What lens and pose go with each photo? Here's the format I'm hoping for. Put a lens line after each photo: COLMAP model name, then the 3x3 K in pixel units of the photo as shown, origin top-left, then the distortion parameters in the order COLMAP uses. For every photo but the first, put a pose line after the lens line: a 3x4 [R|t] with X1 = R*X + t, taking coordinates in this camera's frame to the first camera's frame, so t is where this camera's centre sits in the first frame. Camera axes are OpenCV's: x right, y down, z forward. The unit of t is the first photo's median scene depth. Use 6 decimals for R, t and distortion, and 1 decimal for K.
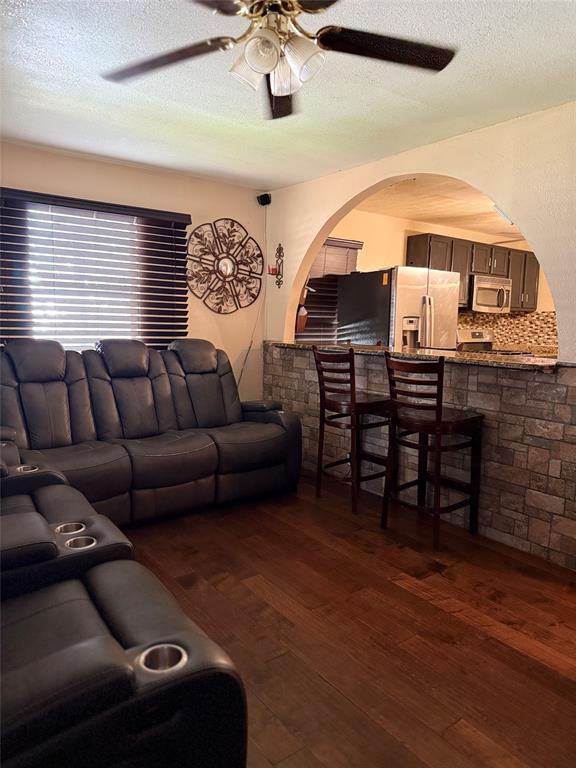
lens RADIAL K [[539.1, 0, 288.0], [0, 539.1, 384.0], [0, 0, 1]] dist [0.065311, -0.092692]
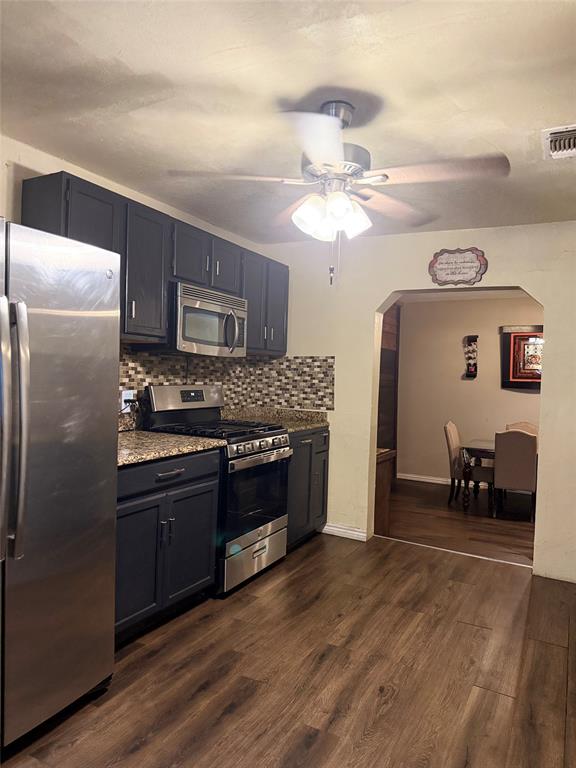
lens RADIAL K [[543.6, 0, 288.0], [0, 543.6, 384.0], [0, 0, 1]] dist [0.161033, -0.141163]
pose [[0.904395, -0.002721, 0.426688, 0.297017], [0.037853, 0.996549, -0.073878, -0.085254], [-0.425014, 0.082966, 0.901376, 0.682023]]
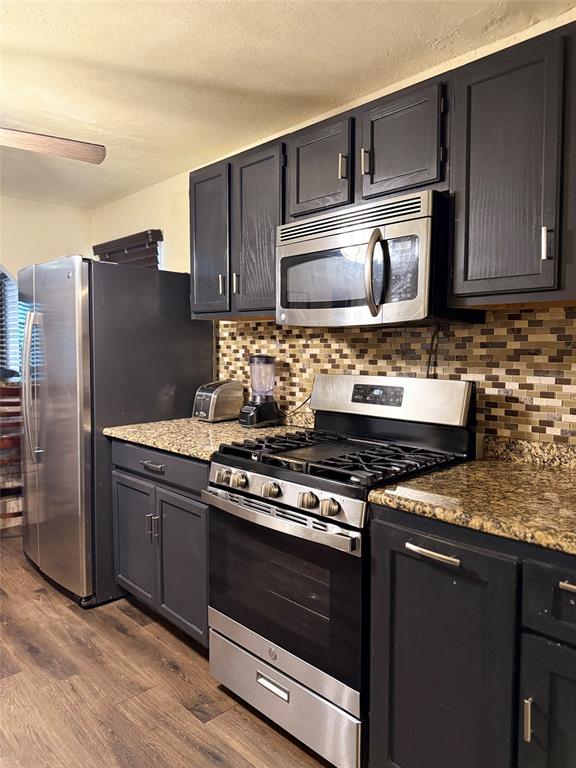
lens RADIAL K [[535.5, 0, 287.9], [0, 535.5, 387.3], [0, 0, 1]] dist [0.150372, -0.226801]
pose [[0.124307, 0.055401, -0.990696, 0.978336], [-0.111196, 0.992929, 0.041574, -0.150845], [0.985993, 0.104994, 0.129588, 1.340280]]
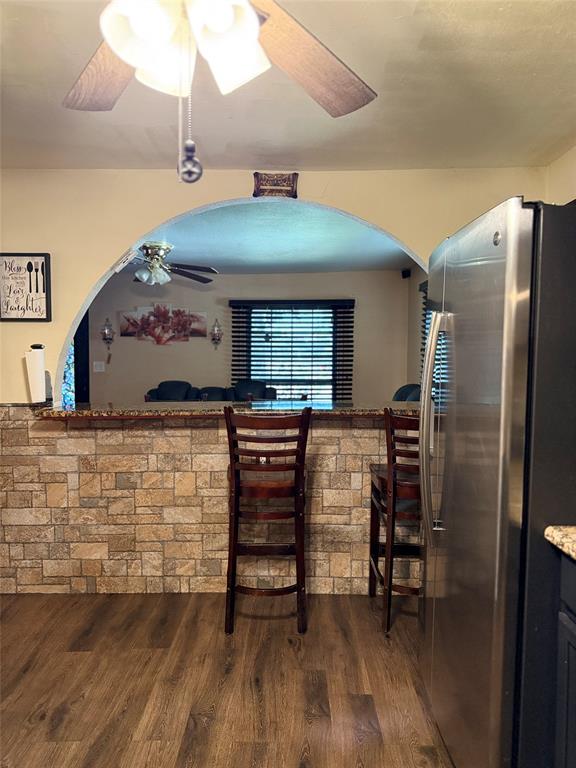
lens RADIAL K [[535.5, 0, 287.9], [0, 535.5, 387.3], [0, 0, 1]] dist [0.150372, -0.226801]
pose [[-0.599882, 0.022914, -0.799760, 0.693557], [-0.105282, 0.988637, 0.107295, -0.154010], [0.793131, 0.148565, -0.590653, 1.277970]]
